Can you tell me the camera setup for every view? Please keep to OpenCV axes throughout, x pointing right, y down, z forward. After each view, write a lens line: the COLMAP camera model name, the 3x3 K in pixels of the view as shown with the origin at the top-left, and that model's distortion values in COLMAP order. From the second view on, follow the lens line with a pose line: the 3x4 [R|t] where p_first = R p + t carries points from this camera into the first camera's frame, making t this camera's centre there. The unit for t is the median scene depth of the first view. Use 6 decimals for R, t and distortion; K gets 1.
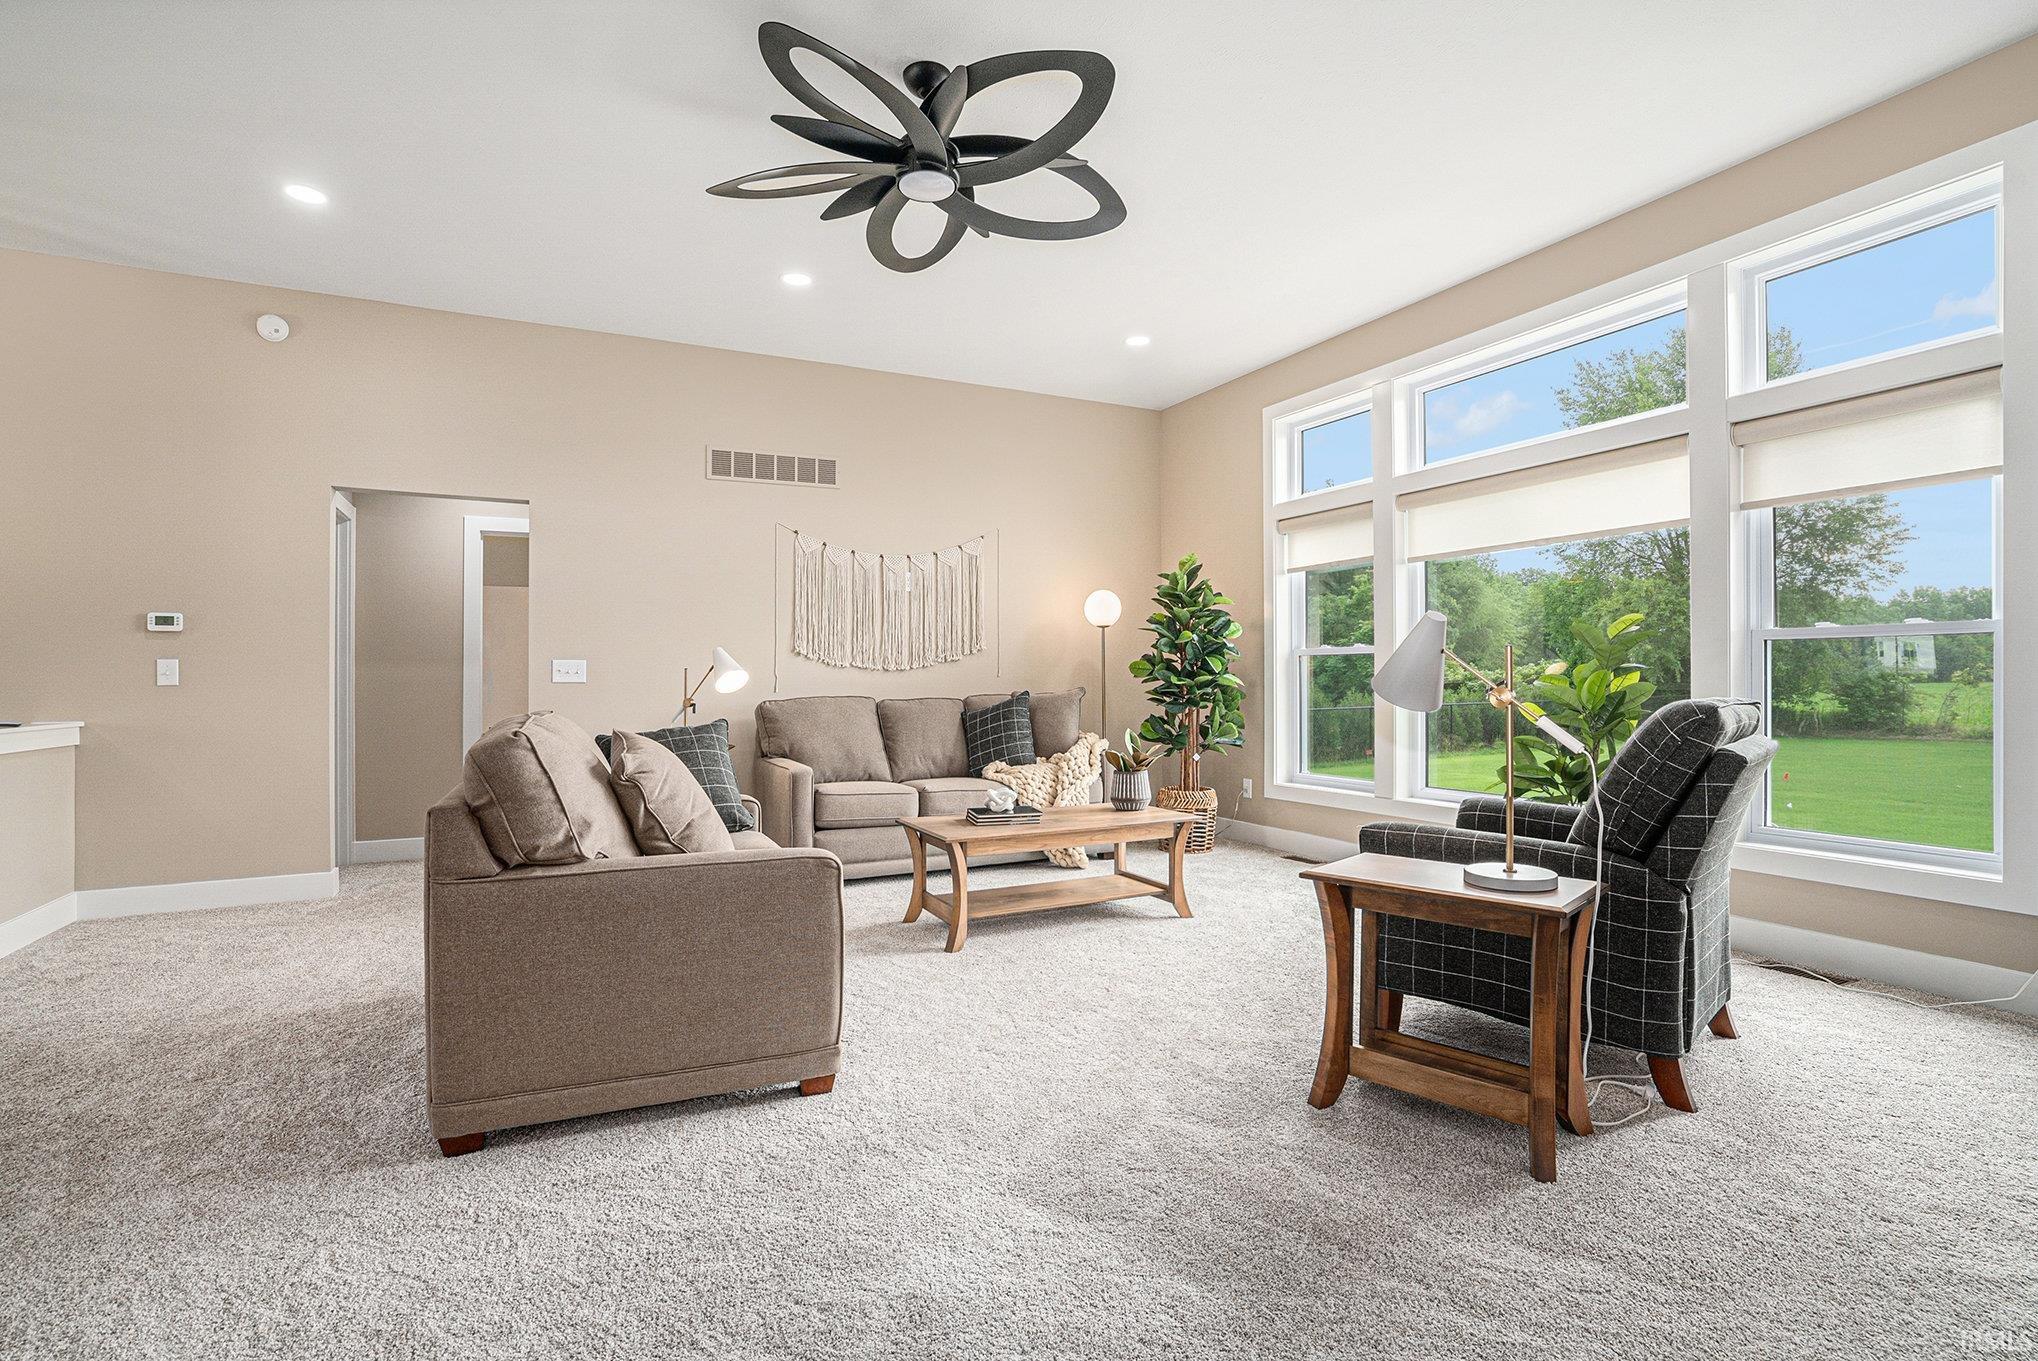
lens RADIAL K [[960.9, 0, 1019.0], [0, 960.9, 680.5], [0, 0, 1]] dist [-0.045523, 0.020131]
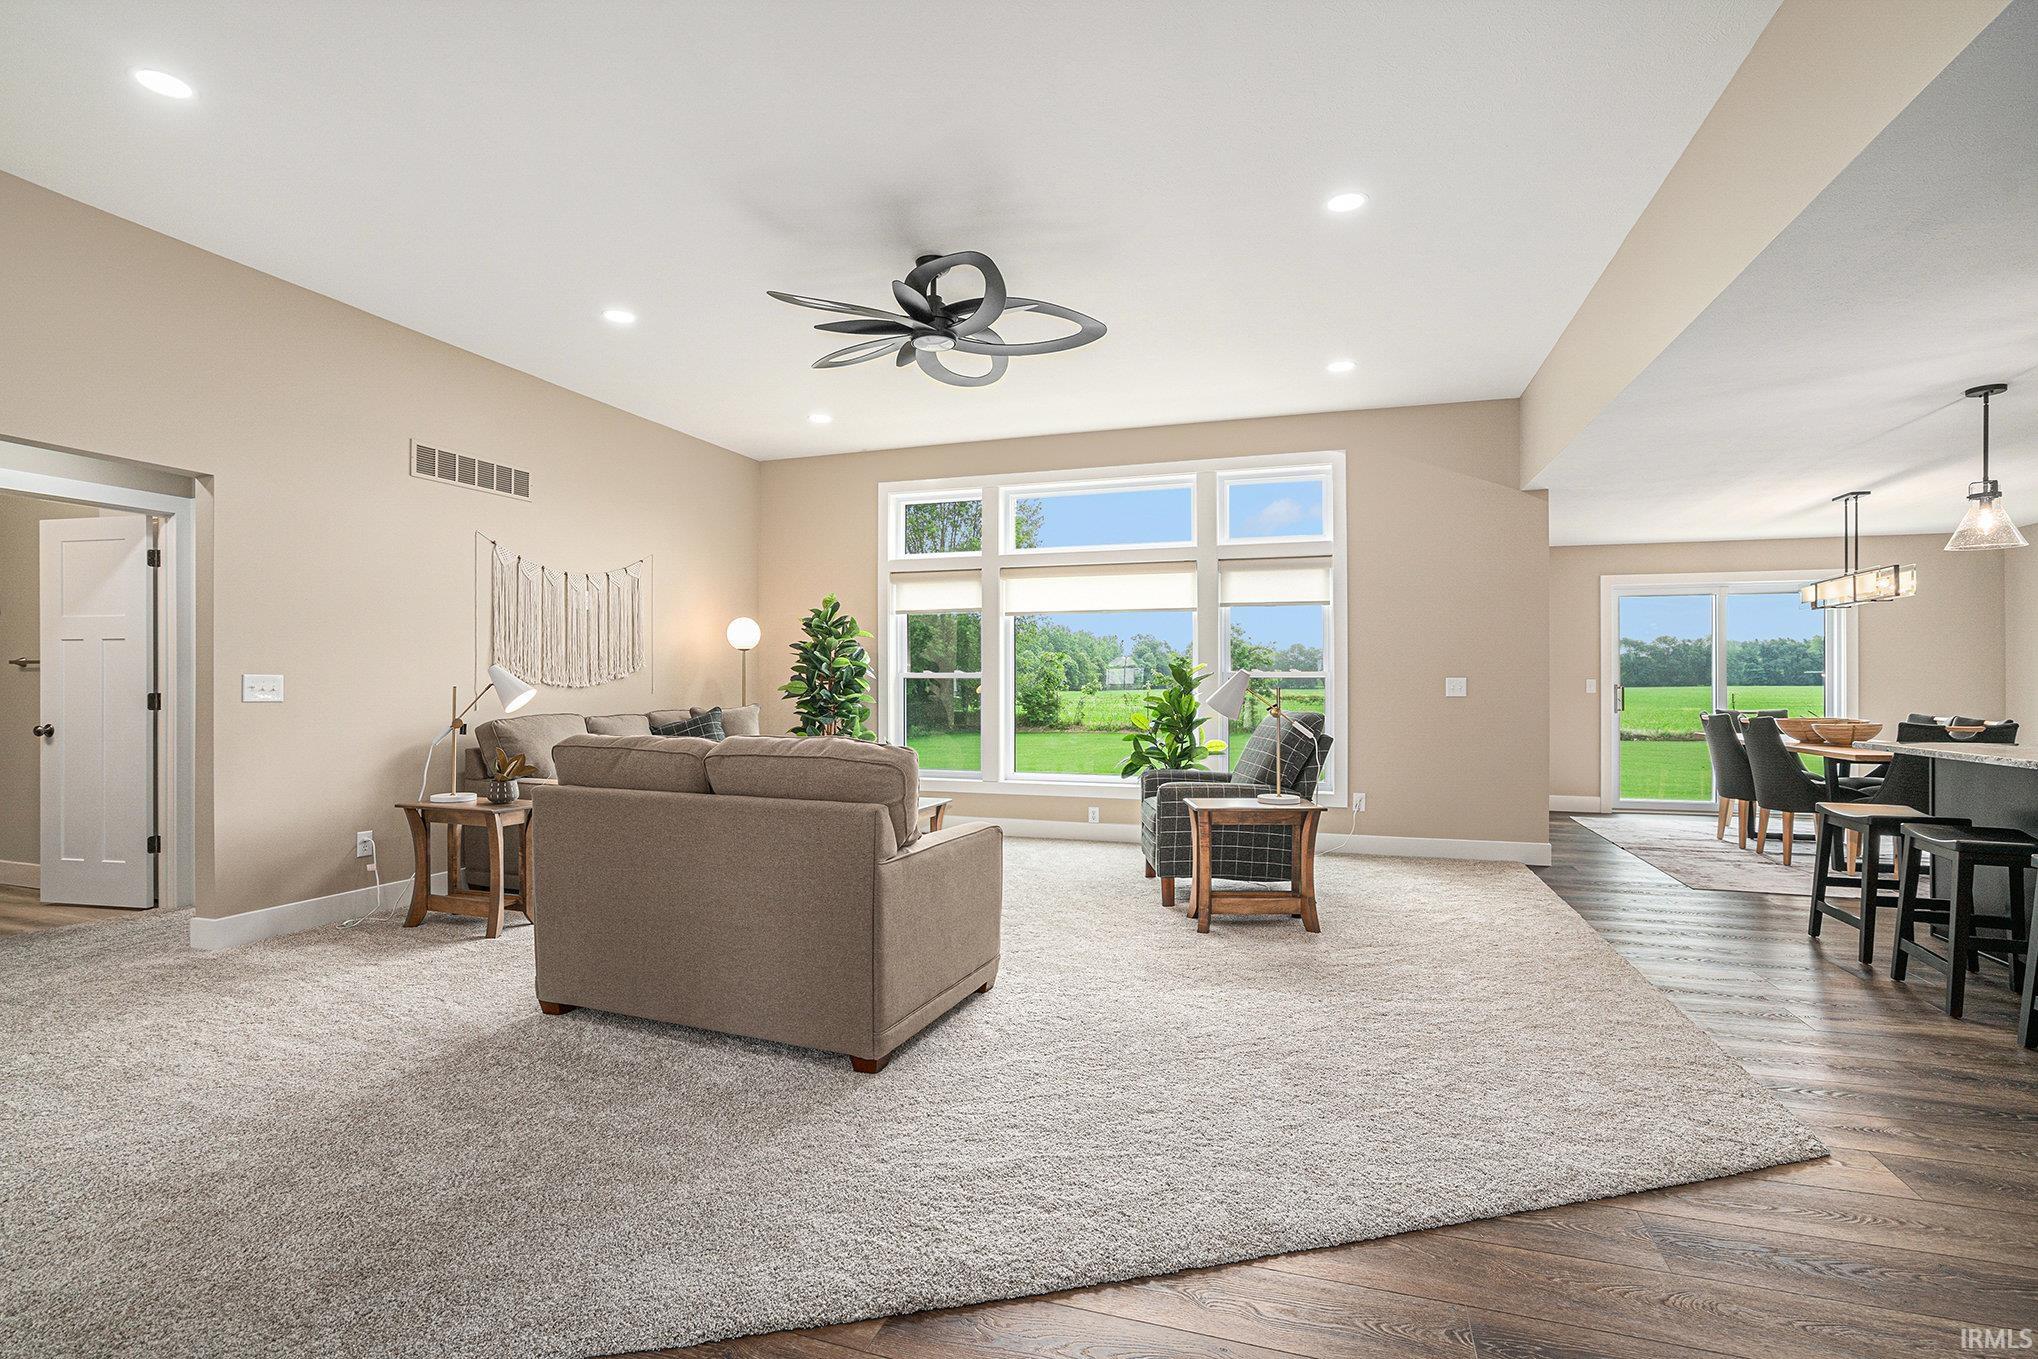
lens RADIAL K [[960.9, 0, 1019.0], [0, 960.9, 679.5], [0, 0, 1]] dist [-0.045523, 0.020131]
pose [[0.712658, 0.011241, 0.701421, -0.536115], [-0.005539, 0.999931, -0.010396, -0.012254], [-0.701489, 0.003523, 0.712671, -0.038533]]
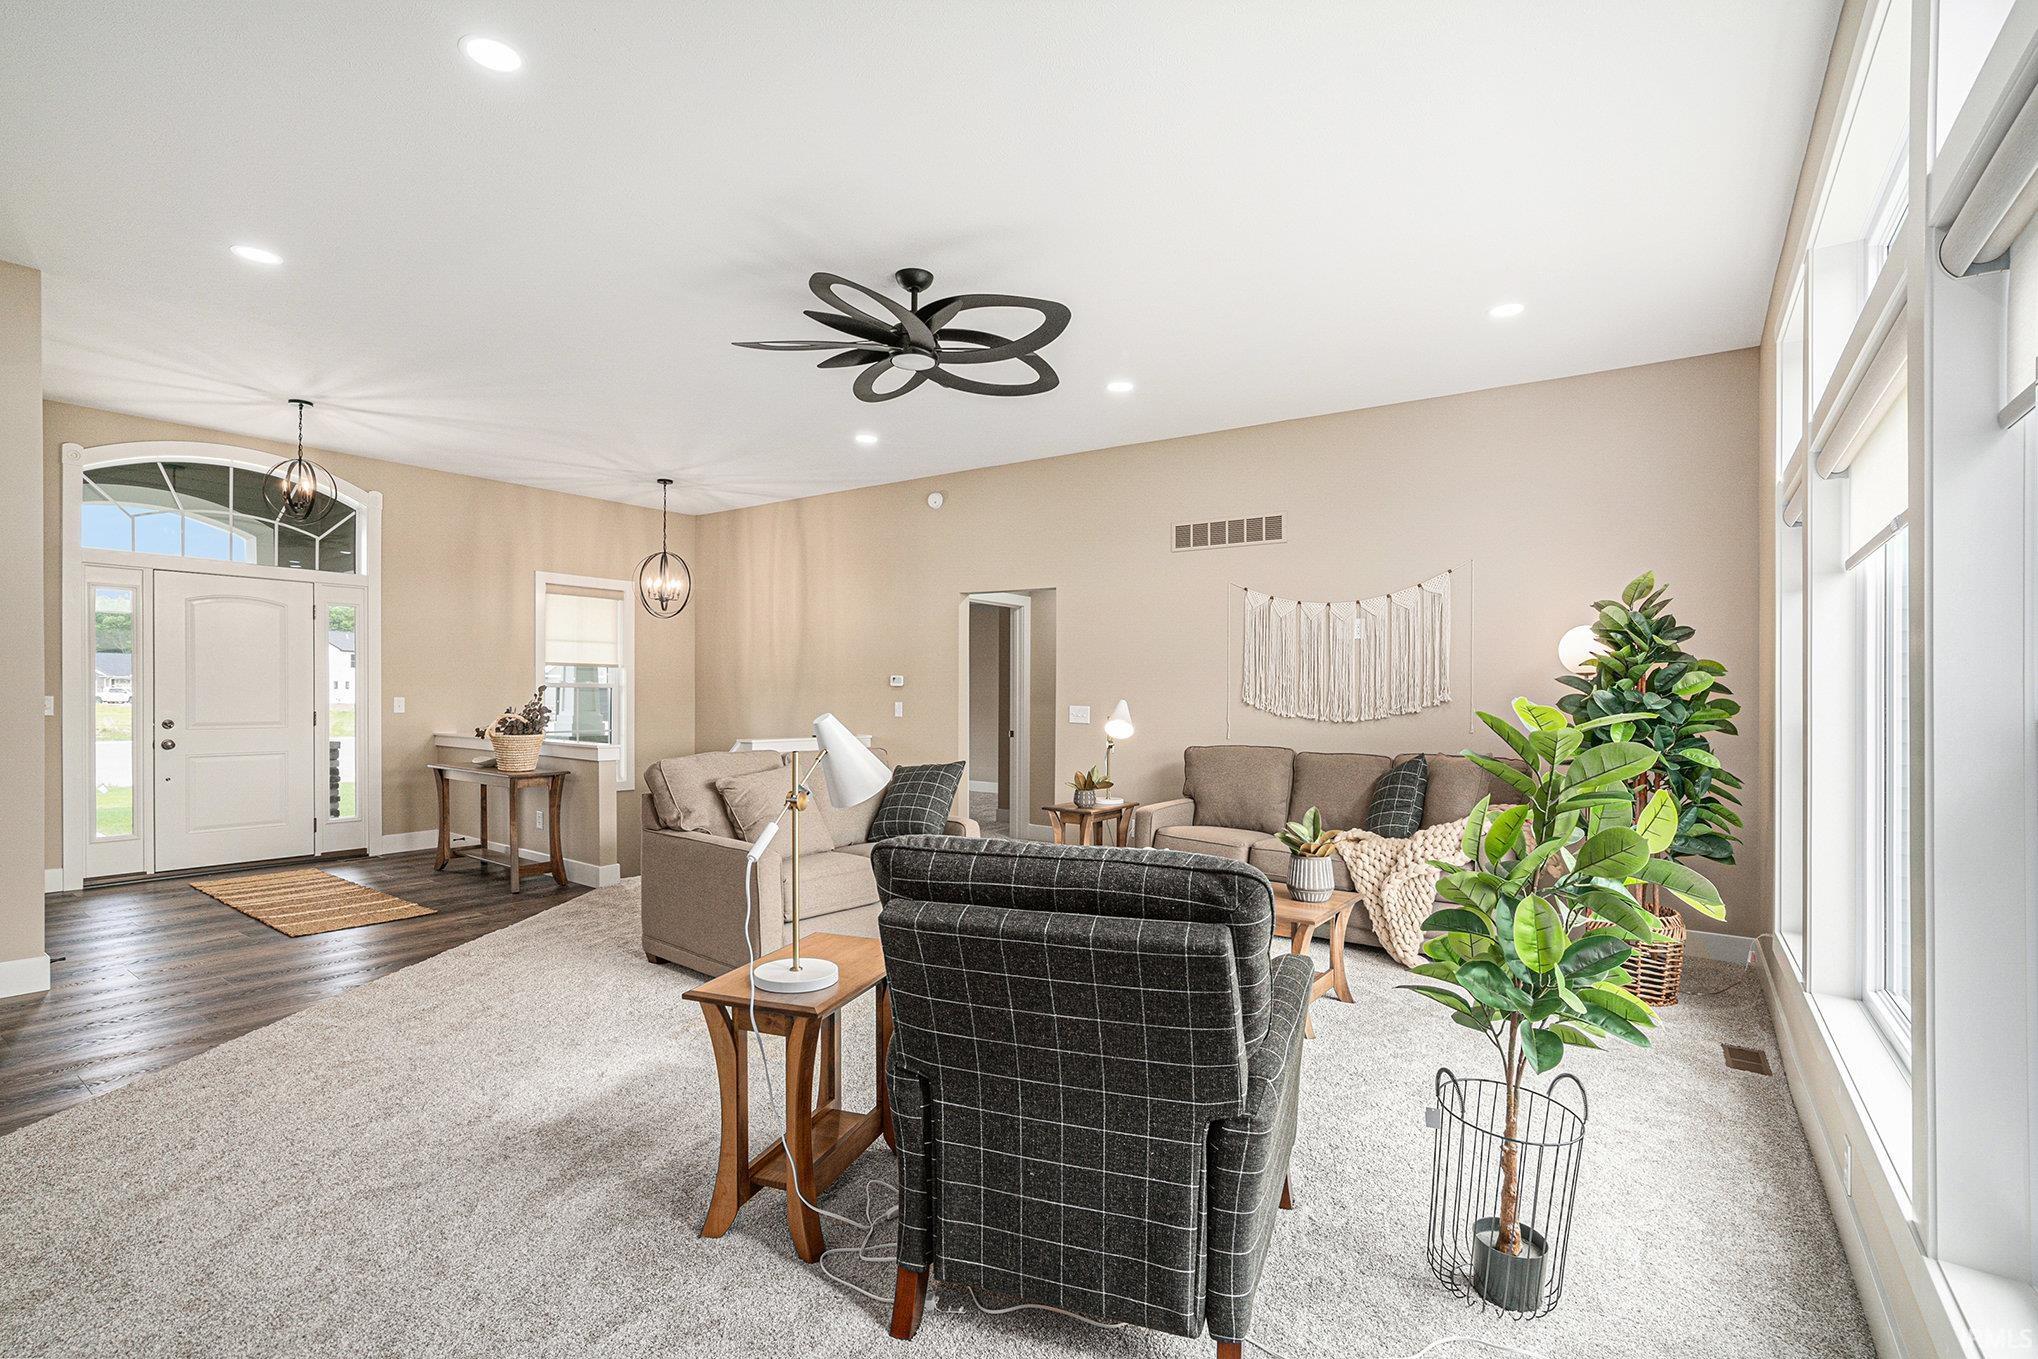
lens RADIAL K [[960.9, 0, 1019.0], [0, 960.9, 679.5], [0, 0, 1]] dist [-0.045523, 0.020131]
pose [[0.471532, 0.001697, -0.881848, 0.616237], [-0.014462, 0.999879, -0.005809, -0.044157], [0.881731, 0.015492, 0.471499, 0.277536]]
